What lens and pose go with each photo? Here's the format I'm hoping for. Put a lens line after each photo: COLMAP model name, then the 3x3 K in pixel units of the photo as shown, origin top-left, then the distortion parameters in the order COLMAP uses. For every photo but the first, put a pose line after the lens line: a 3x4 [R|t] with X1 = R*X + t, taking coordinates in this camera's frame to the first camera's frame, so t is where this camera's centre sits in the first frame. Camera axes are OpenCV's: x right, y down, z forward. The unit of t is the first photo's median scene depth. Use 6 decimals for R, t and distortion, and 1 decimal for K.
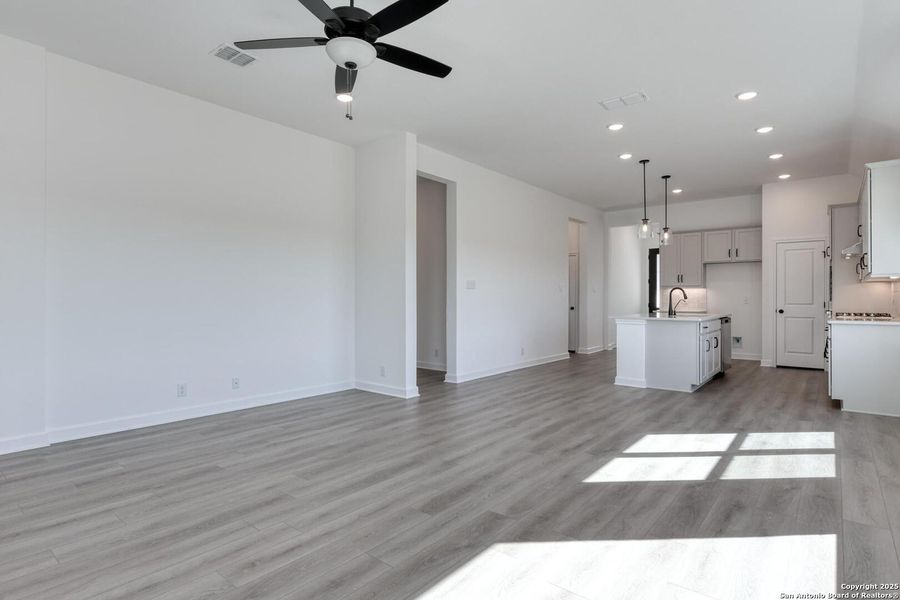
lens RADIAL K [[471.7, 0, 443.7], [0, 471.7, 299.9], [0, 0, 1]] dist [-0.002215, -0.000432]
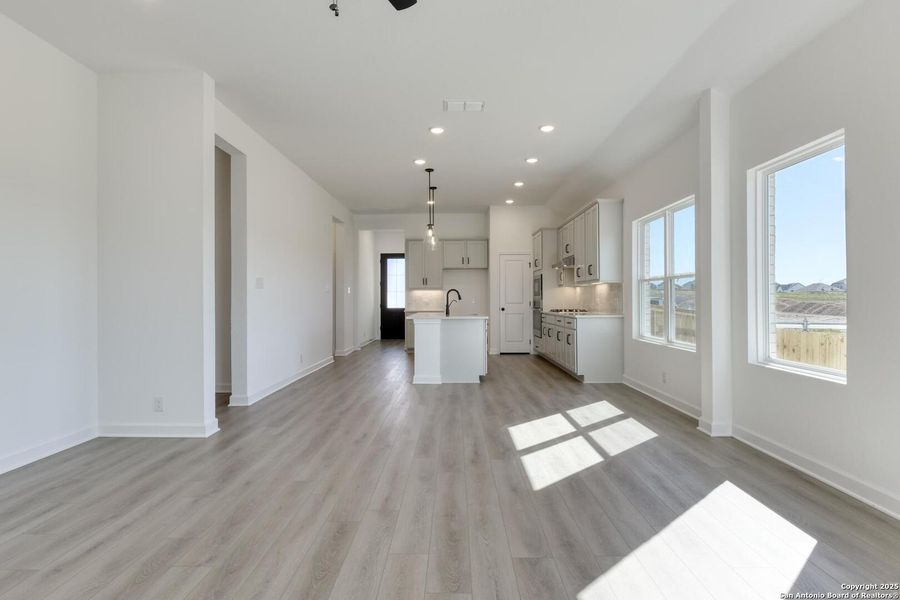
lens RADIAL K [[456.6, 0, 450.0], [0, 456.6, 300.0], [0, 0, 1]] dist [-0.002401, -0.000502]
pose [[0.779549, -0.004418, 0.626326, -0.219425], [0.006370, 0.999979, -0.000874, -0.000023], [-0.626309, 0.004671, 0.779561, 0.205043]]
